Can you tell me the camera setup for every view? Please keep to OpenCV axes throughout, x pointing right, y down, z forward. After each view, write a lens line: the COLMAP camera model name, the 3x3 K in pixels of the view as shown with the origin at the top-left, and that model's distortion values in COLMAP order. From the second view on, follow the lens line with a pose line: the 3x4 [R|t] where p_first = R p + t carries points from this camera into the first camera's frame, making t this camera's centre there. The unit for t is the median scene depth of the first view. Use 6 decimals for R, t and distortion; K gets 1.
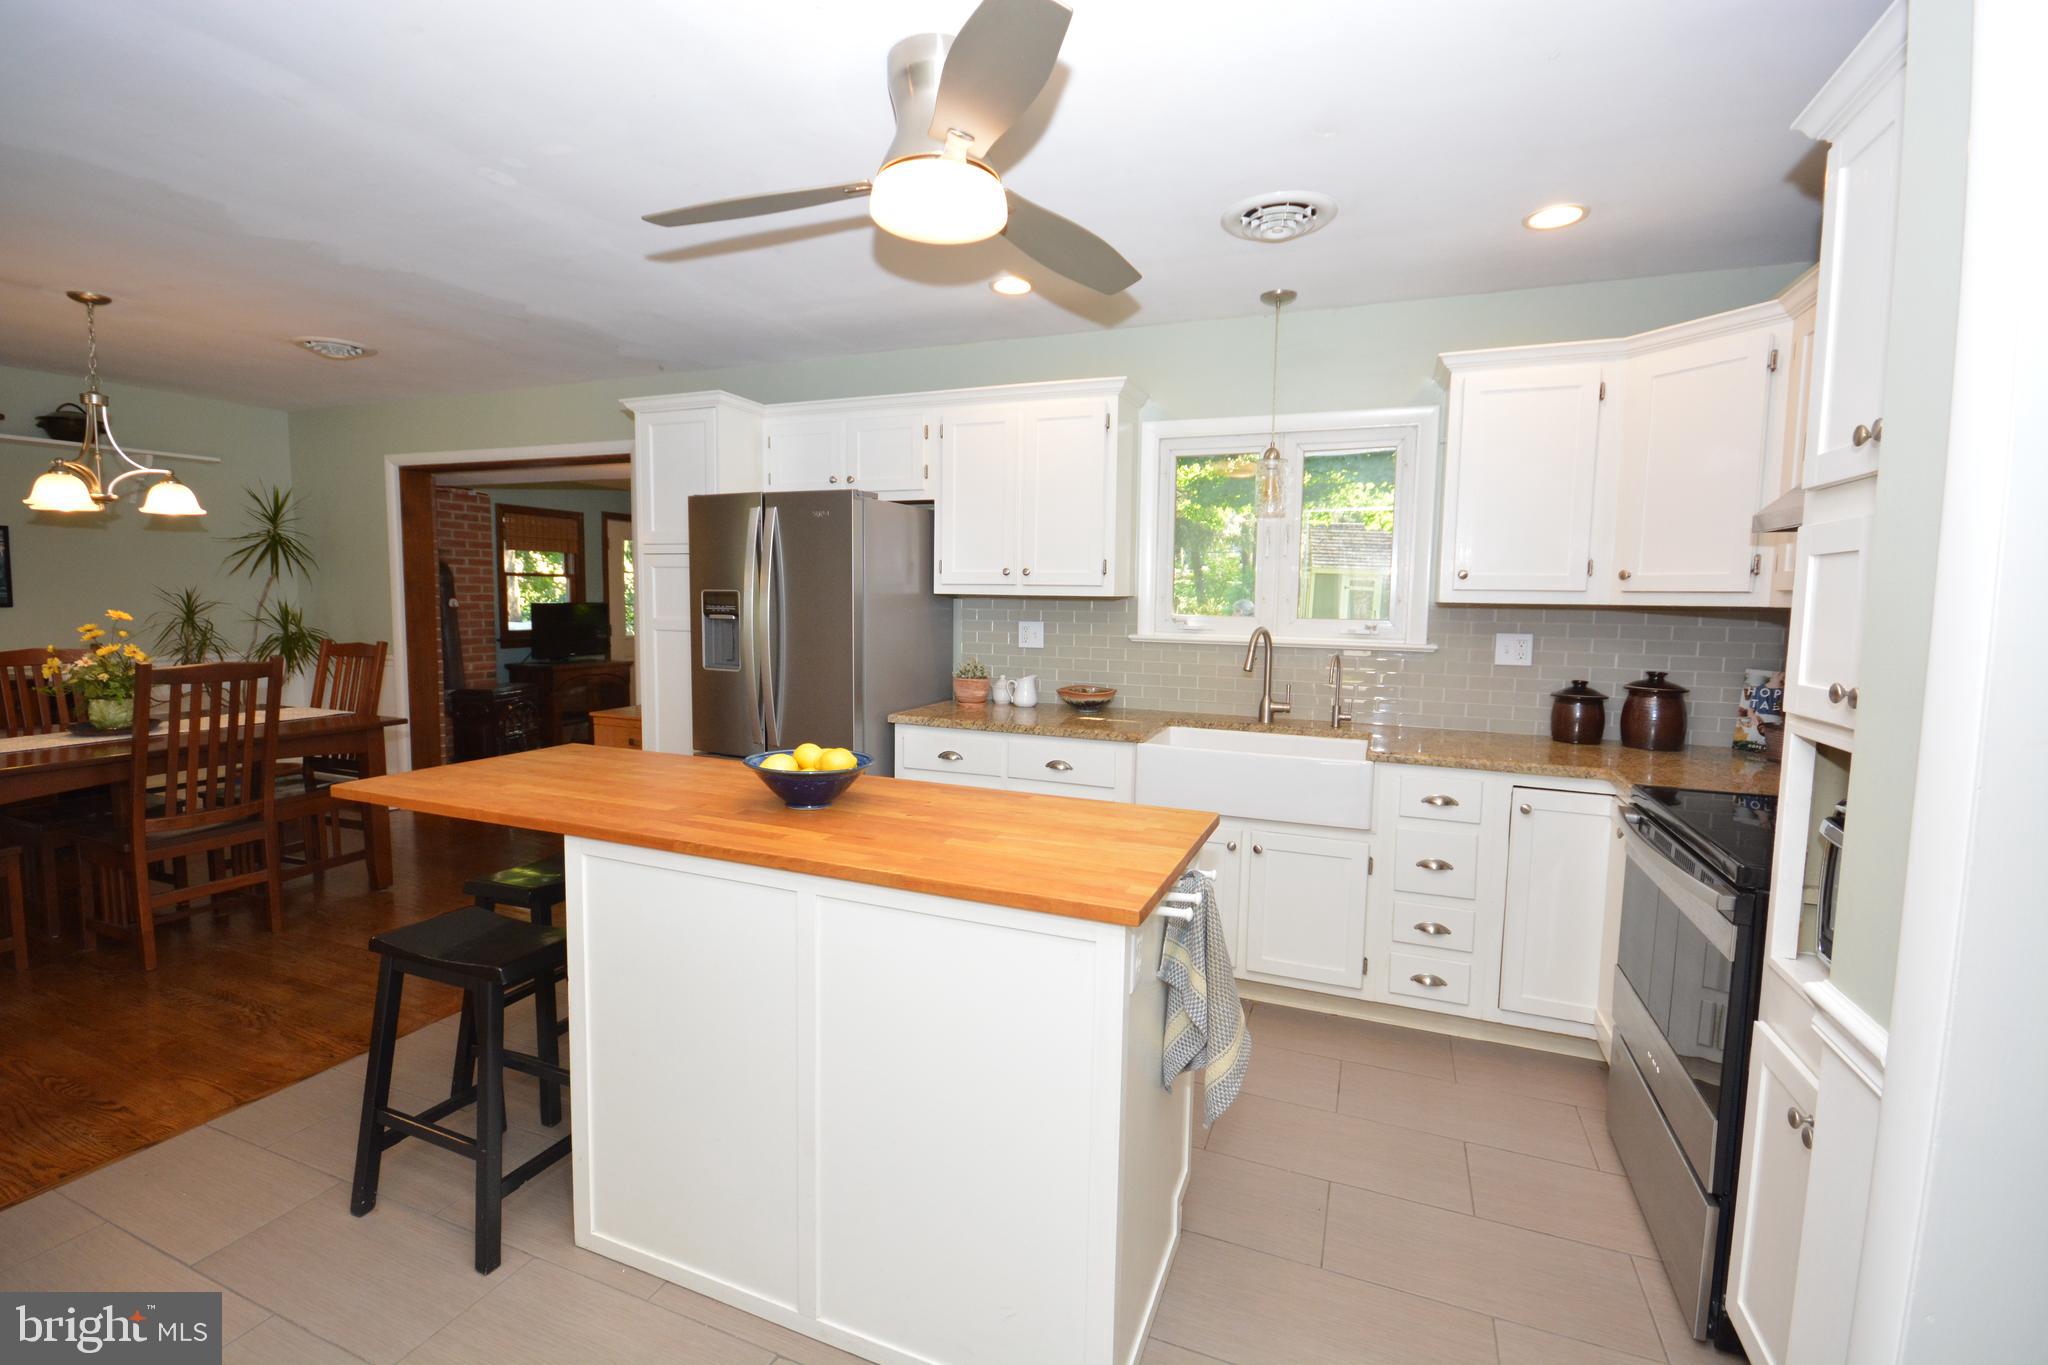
lens RADIAL K [[905.6, 0, 1025.2], [0, 905.6, 683.4], [0, 0, 1]] dist [0.002209, -0.003951]
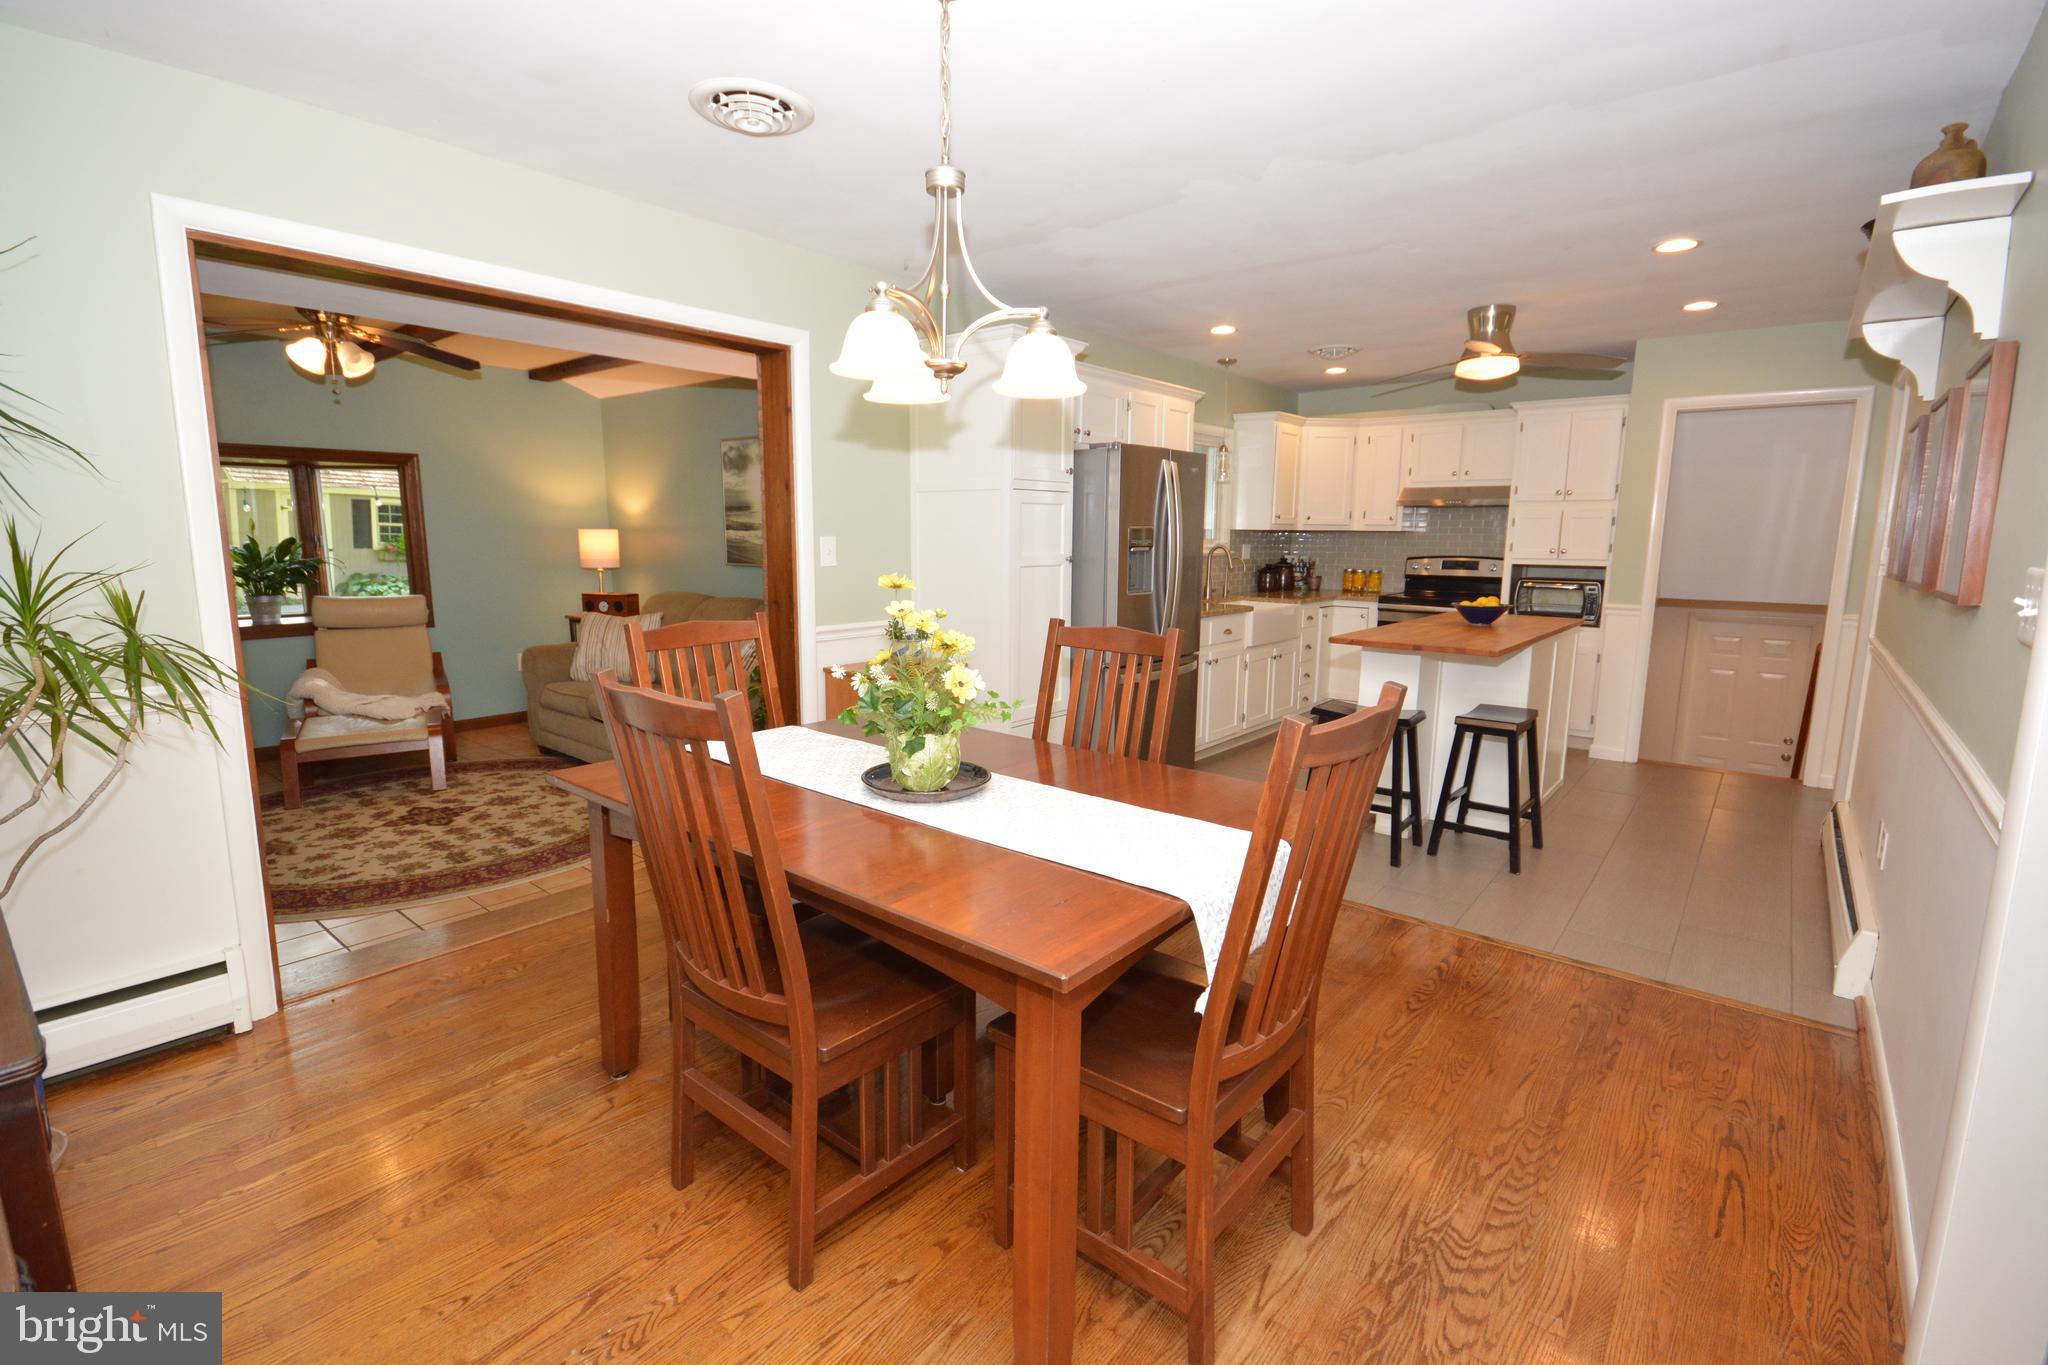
lens RADIAL K [[935.1, 0, 1027.2], [0, 935.1, 674.6], [0, 0, 1]] dist [0.001388, -0.003607]
pose [[0.288662, -0.160021, 0.943964, -1.677996], [0.089884, 0.986109, 0.139679, -0.102996], [-0.953202, 0.044528, 0.299036, 0.834349]]
